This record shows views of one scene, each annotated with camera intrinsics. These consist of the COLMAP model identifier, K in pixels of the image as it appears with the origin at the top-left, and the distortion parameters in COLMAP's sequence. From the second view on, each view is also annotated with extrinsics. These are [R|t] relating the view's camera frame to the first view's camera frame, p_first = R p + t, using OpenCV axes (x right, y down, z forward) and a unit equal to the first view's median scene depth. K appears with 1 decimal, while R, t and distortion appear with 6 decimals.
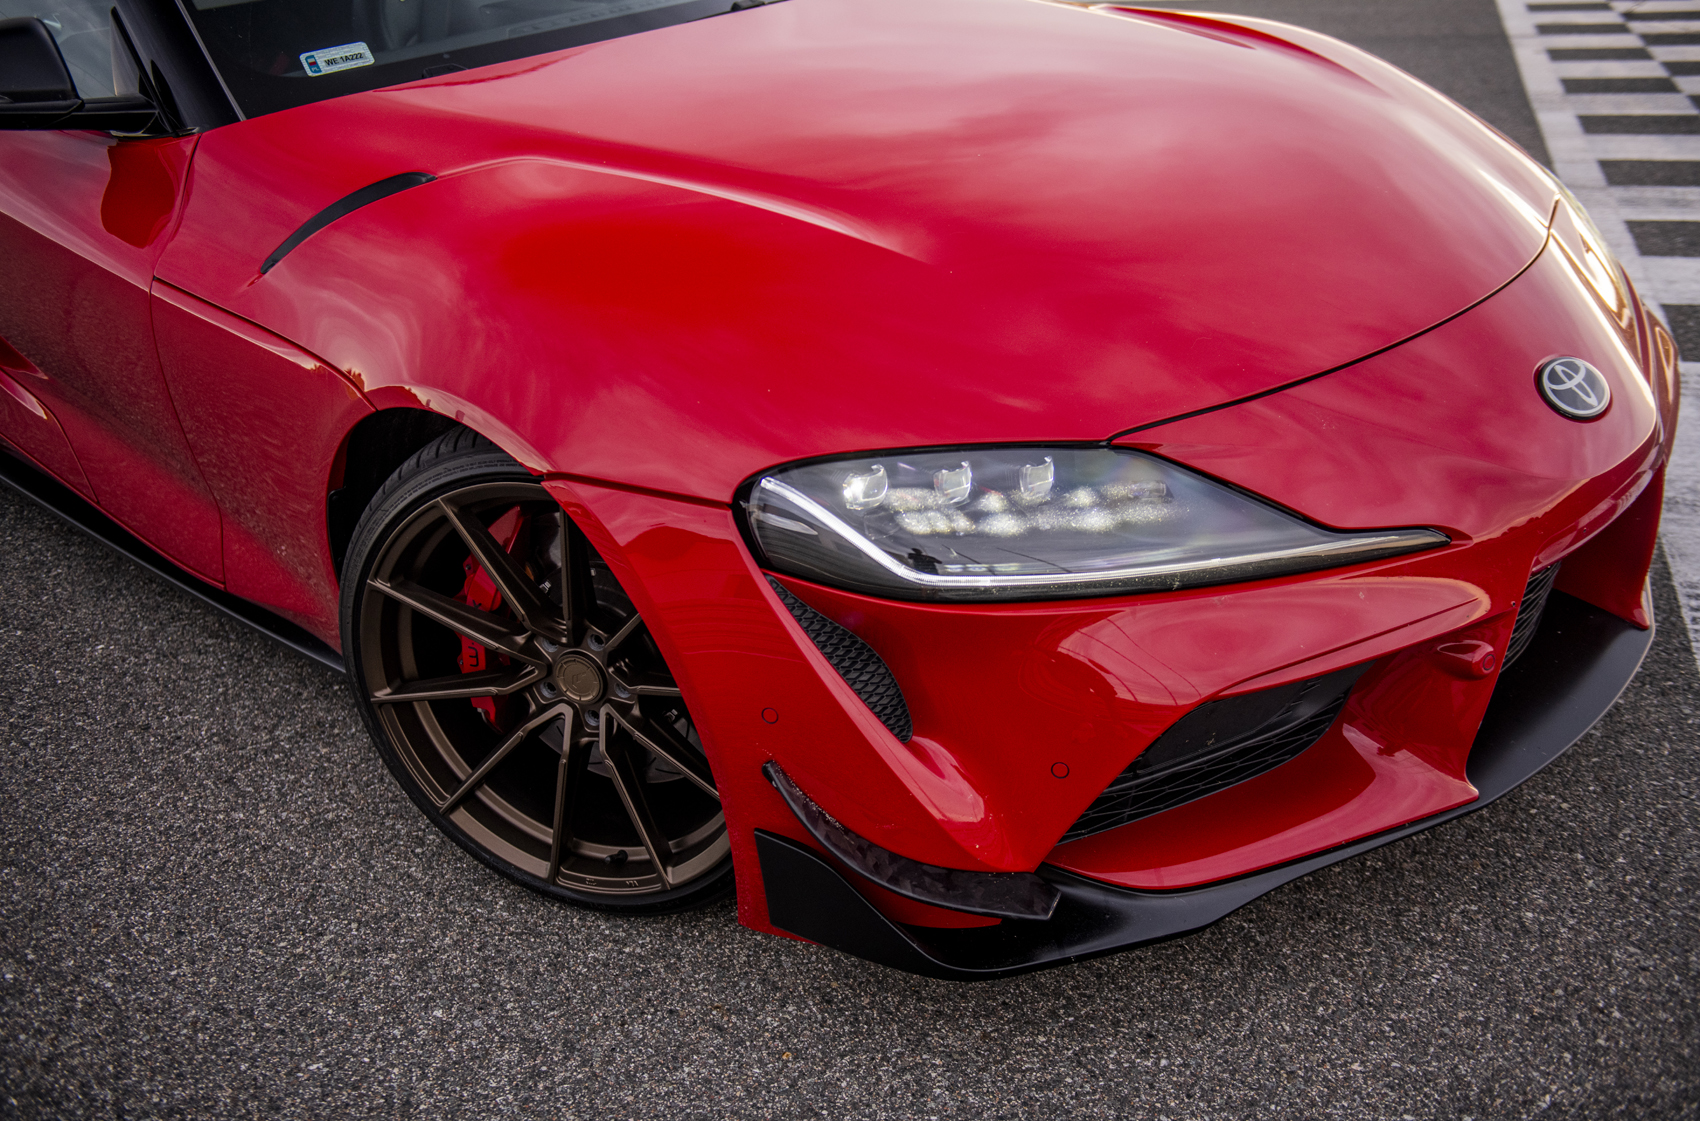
lens RADIAL K [[1629.4, 0, 850.0], [0, 1629.4, 560.5], [0, 0, 1]] dist [0.022054, 0.004702]
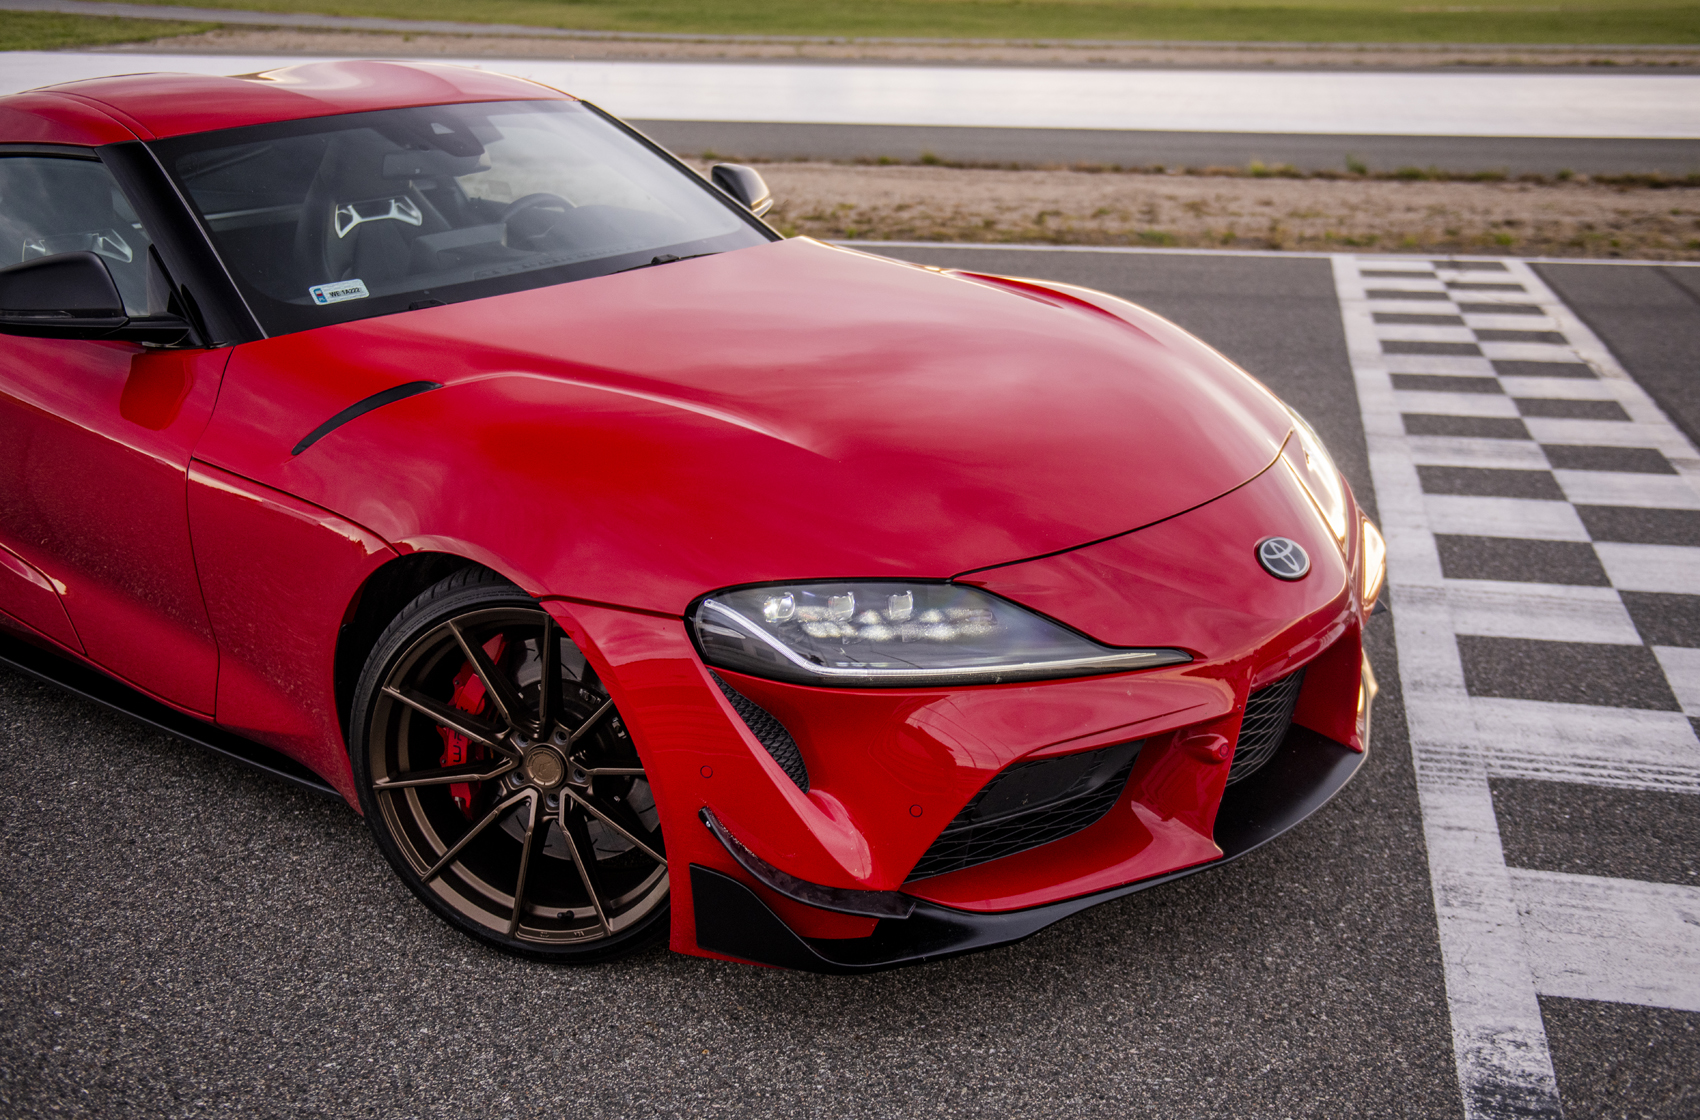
lens RADIAL K [[1857.9, 0, 850.0], [0, 1857.9, 560.0], [0, 0, 1]] dist [0.026496, 0.012961]
pose [[0.995702, 0.024074, 0.089429, -0.062233], [-0.010033, 0.987981, -0.154252, 0.136194], [-0.092068, 0.152692, 0.983976, -0.494782]]
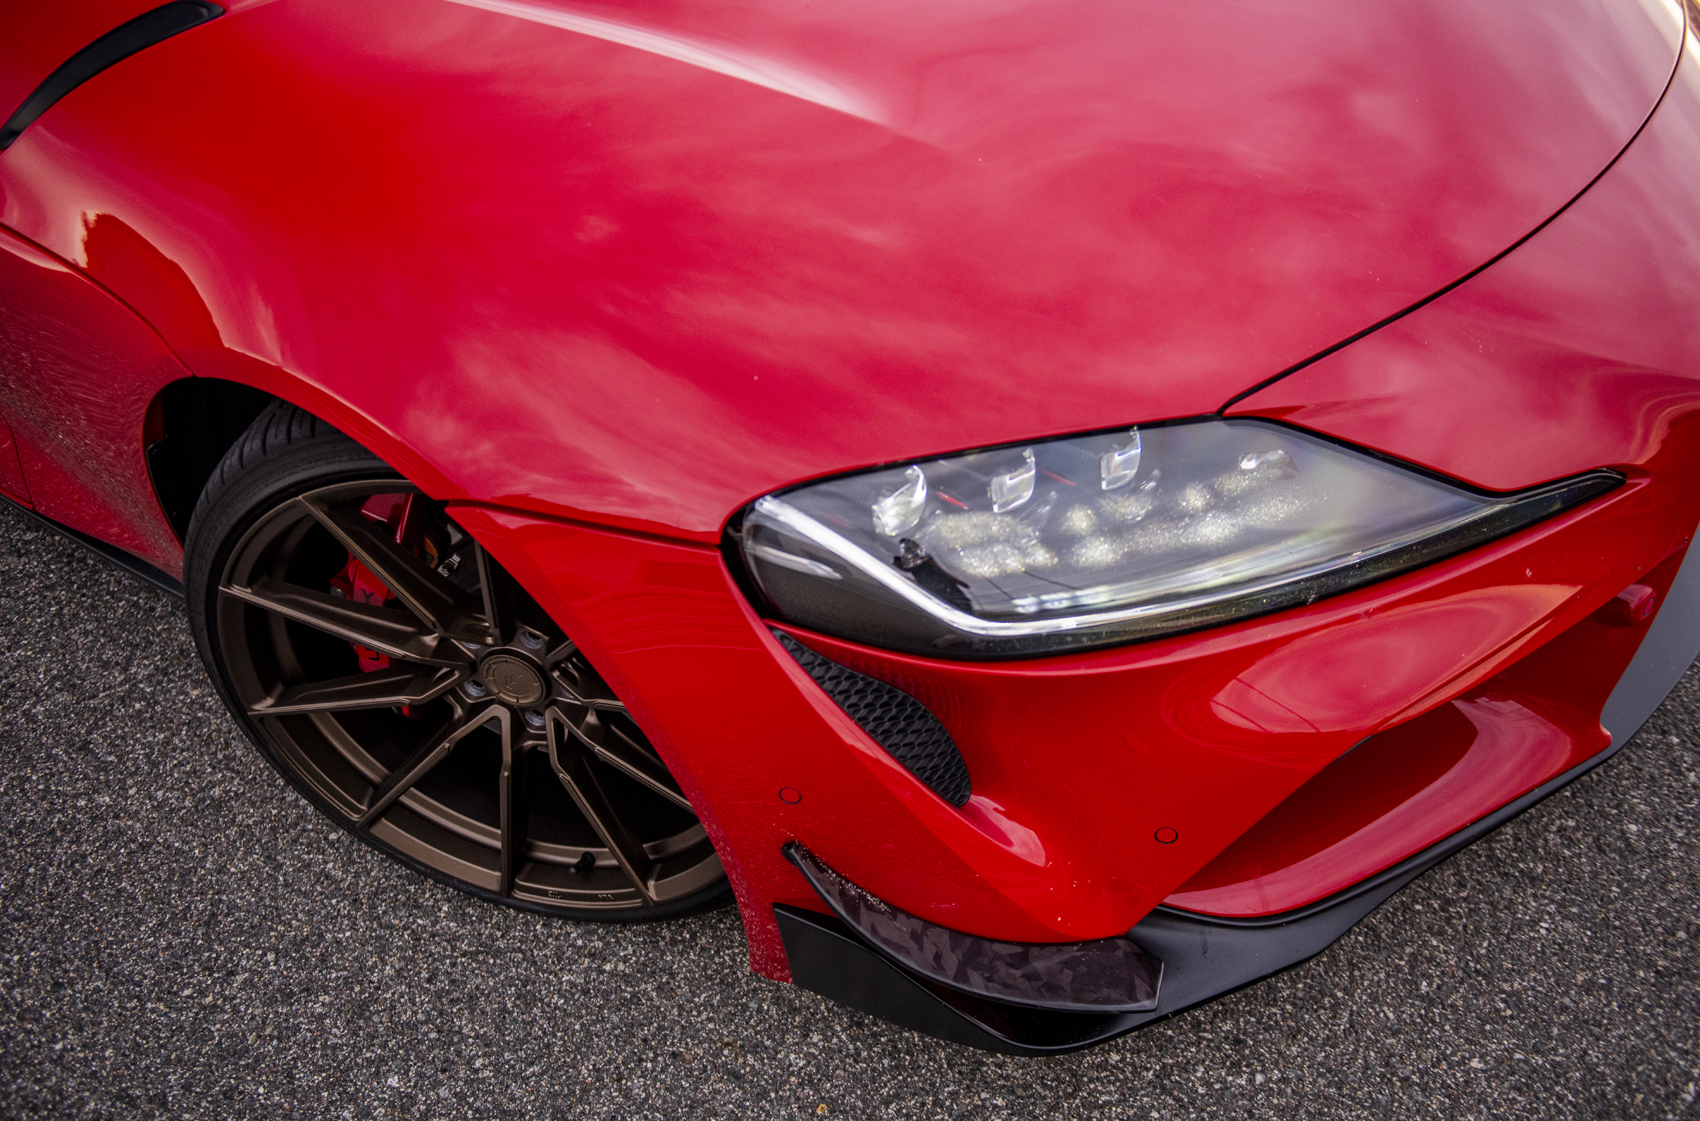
lens RADIAL K [[1579.9, 0, 862.6], [0, 1579.9, 549.9], [0, 0, 1]] dist [-0.000536, -0.000823]
pose [[0.992576, -0.087130, 0.084862, -0.058342], [0.062873, 0.964833, 0.255232, -0.175054], [-0.104116, -0.248002, 0.963148, 0.262883]]
